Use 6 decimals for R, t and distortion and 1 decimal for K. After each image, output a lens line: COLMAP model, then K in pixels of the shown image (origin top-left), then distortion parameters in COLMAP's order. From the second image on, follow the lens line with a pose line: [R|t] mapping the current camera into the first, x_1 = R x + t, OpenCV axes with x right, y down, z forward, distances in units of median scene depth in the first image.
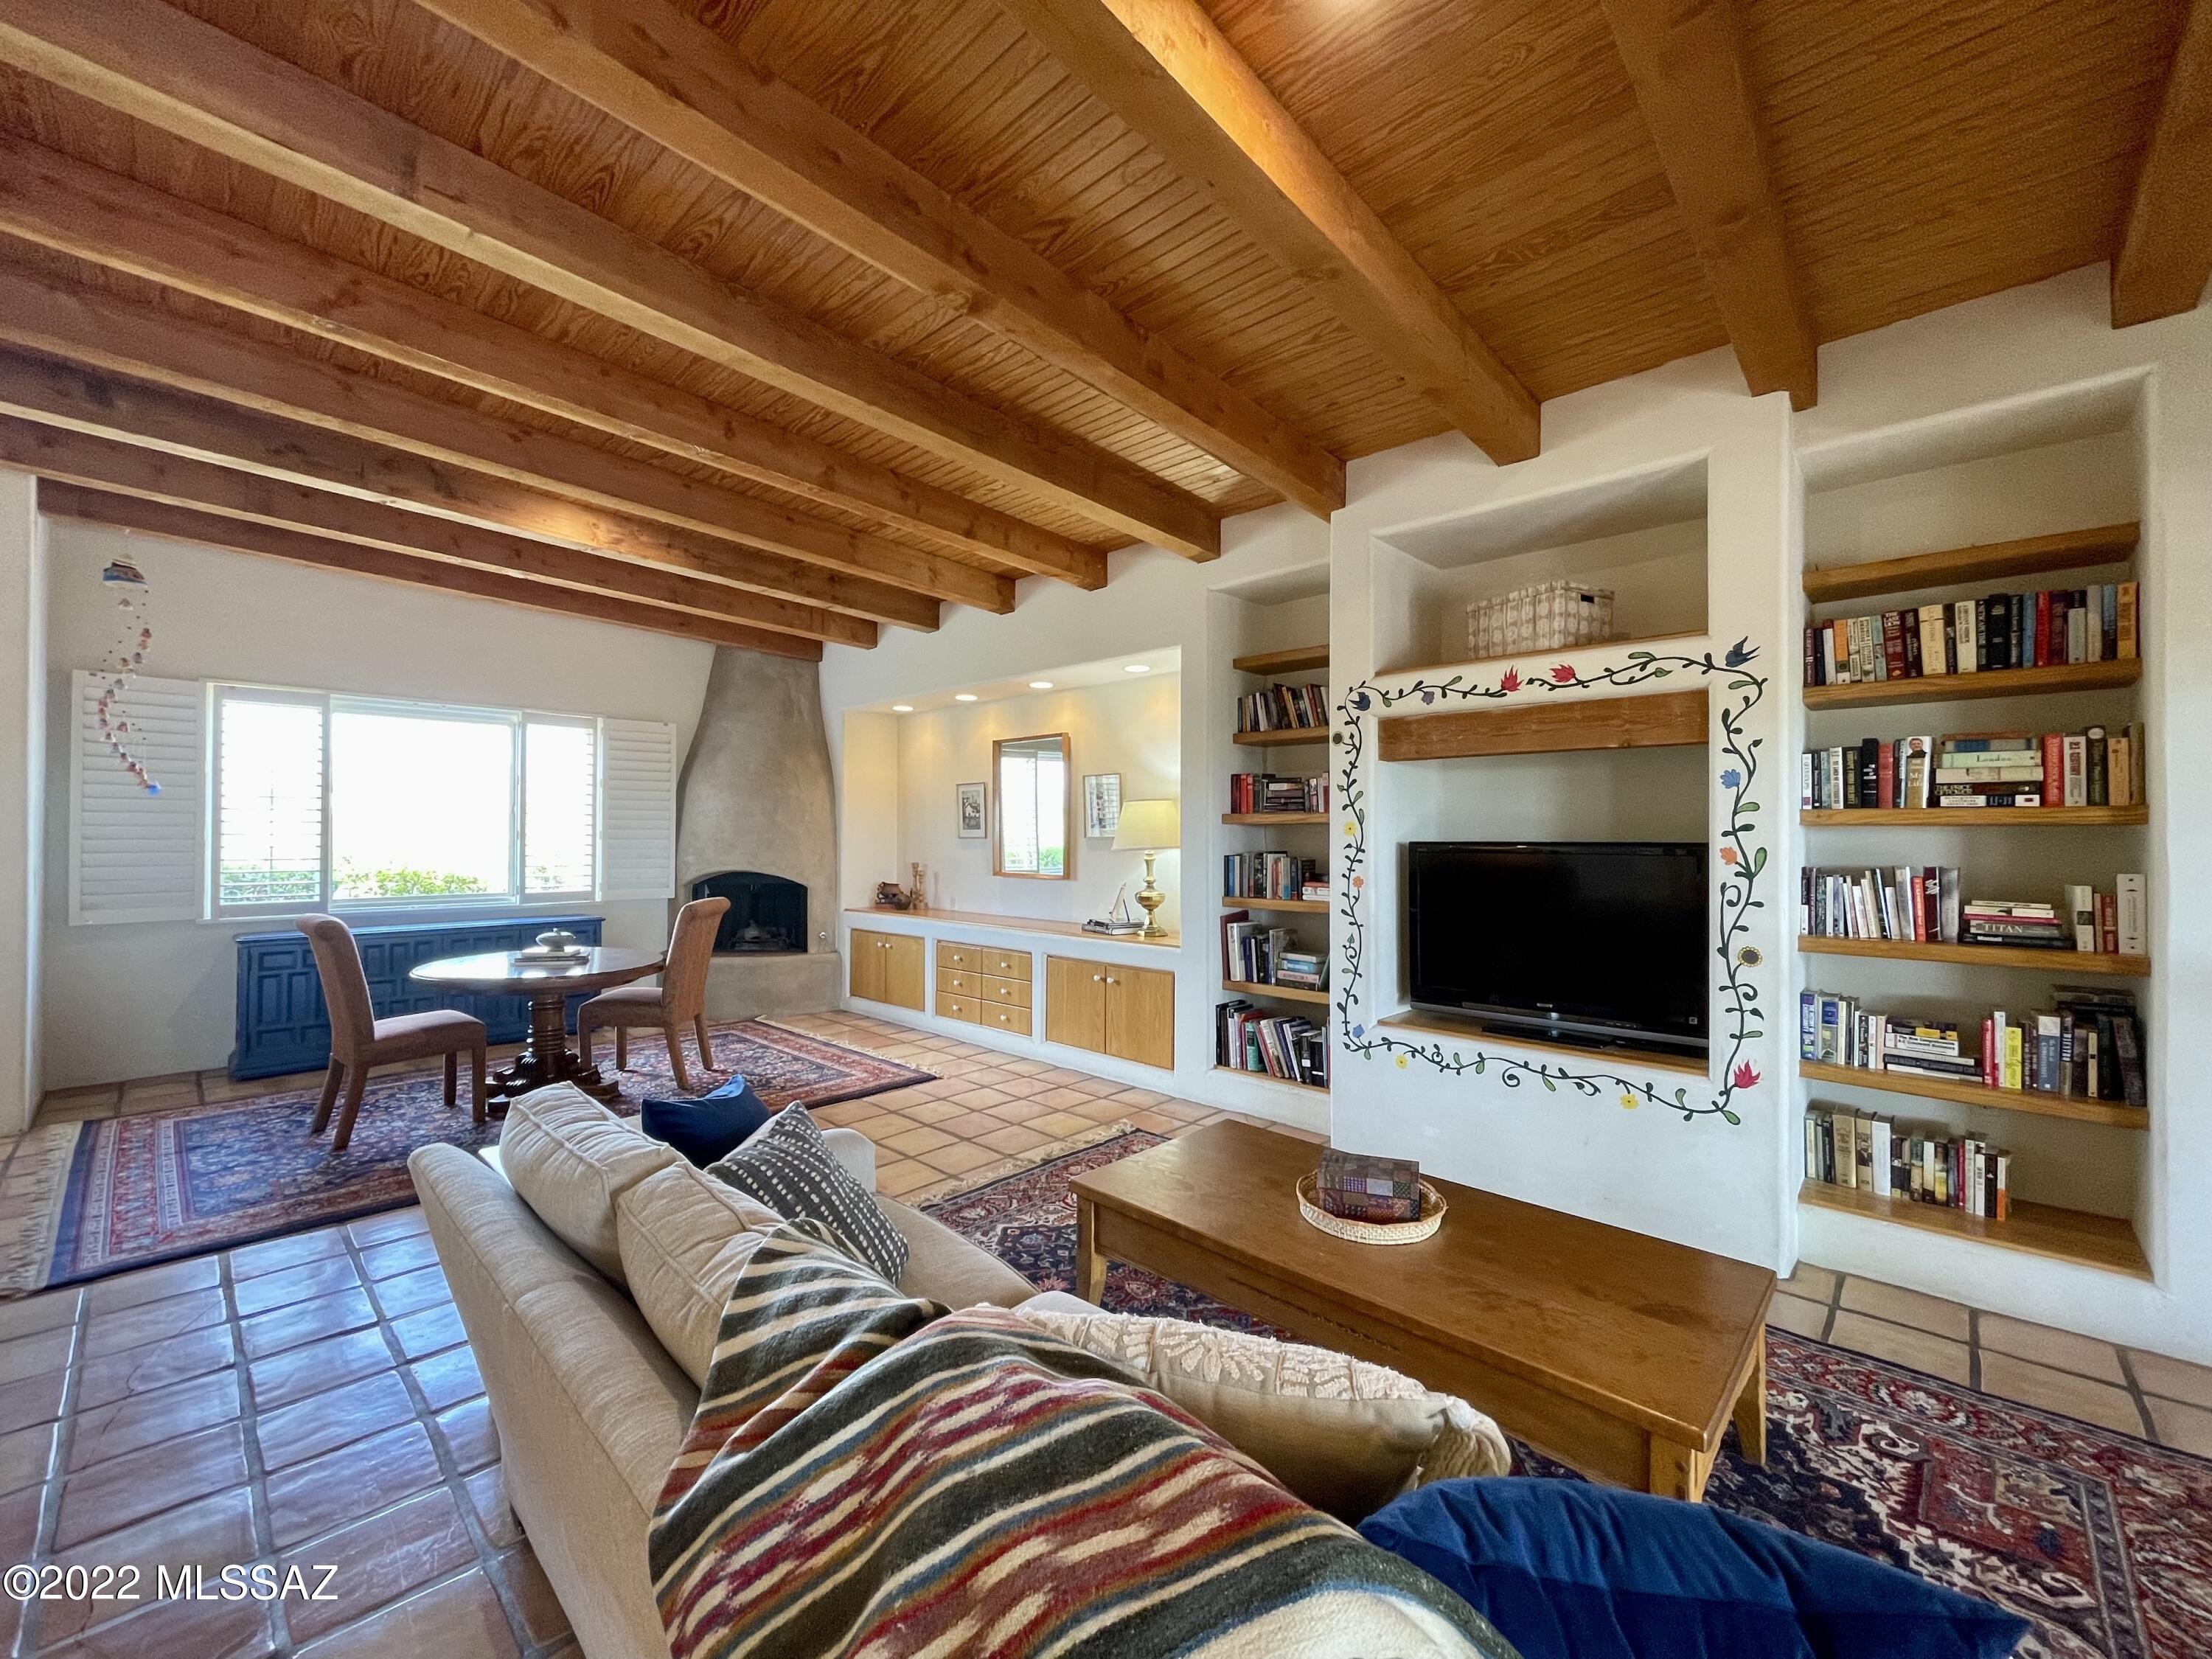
lens RADIAL K [[895.0, 0, 1100.7], [0, 895.0, 825.6], [0, 0, 1]] dist [0.002801, -0.000040]
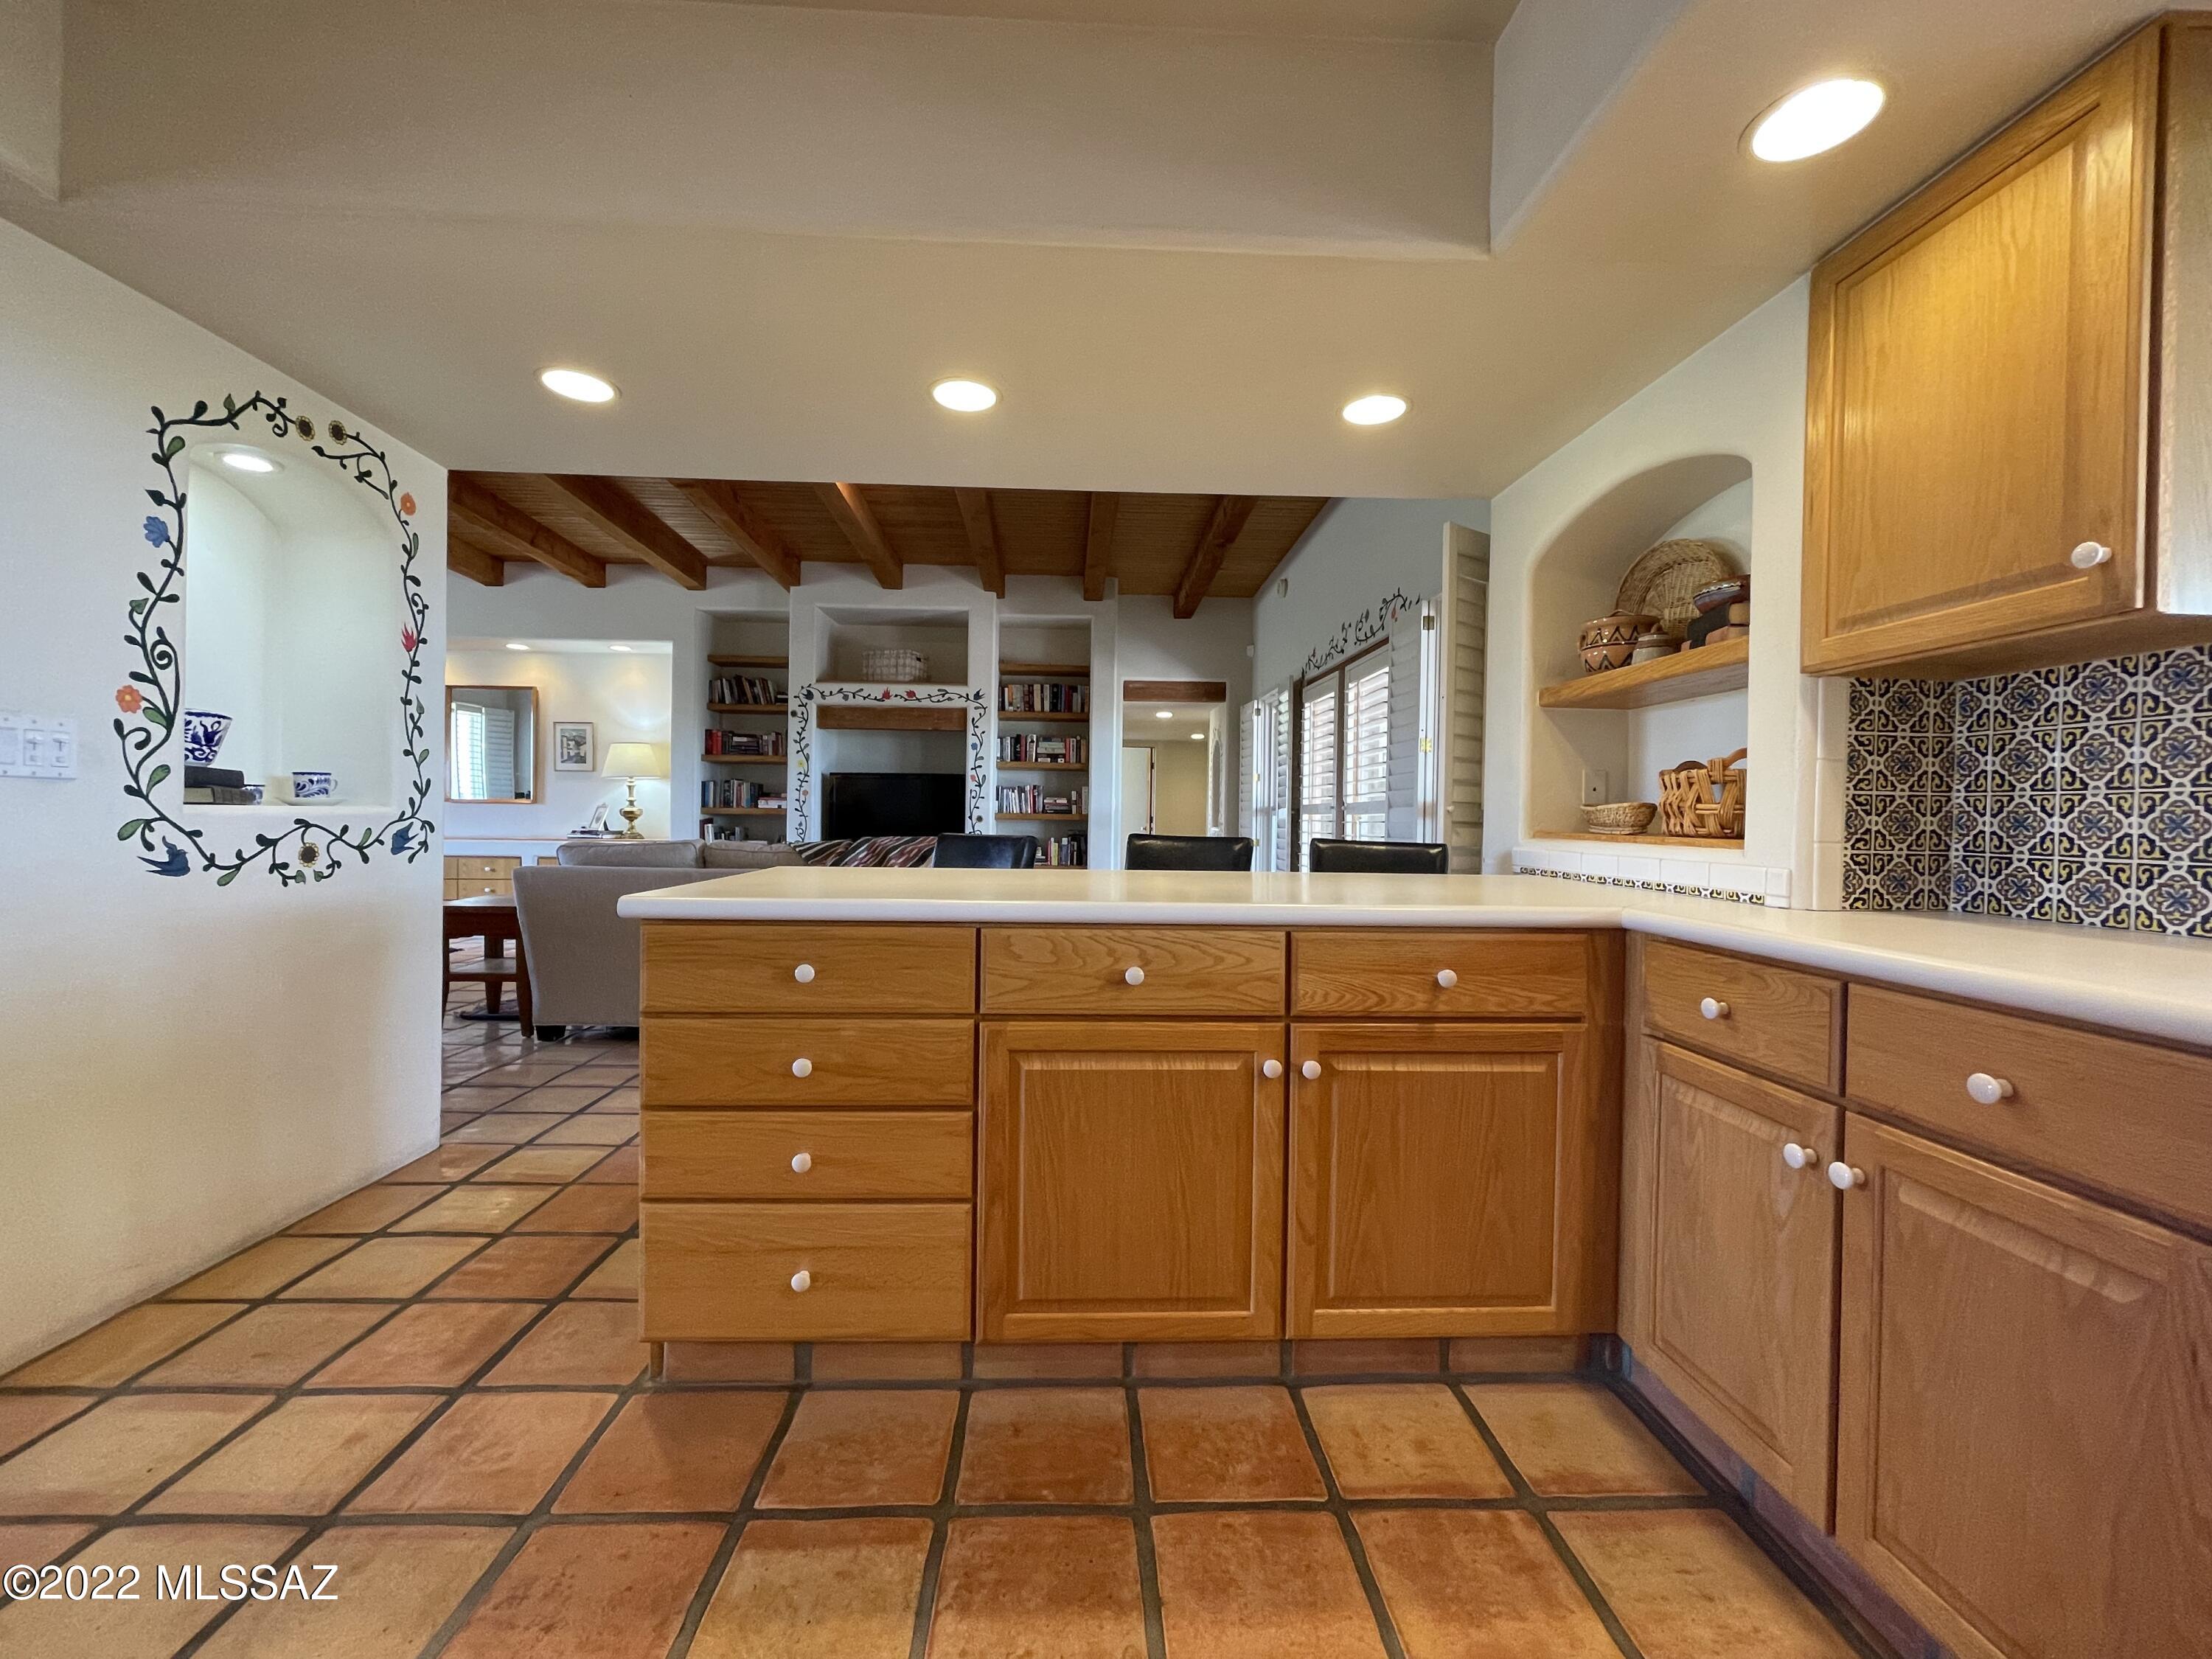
lens RADIAL K [[895.0, 0, 1100.7], [0, 895.0, 825.6], [0, 0, 1]] dist [0.002801, -0.000040]
pose [[0.697778, 0.001453, 0.716313, -0.606220], [-0.018909, 0.999687, 0.016391, 0.088394], [-0.716065, -0.024982, 0.697587, -0.718620]]
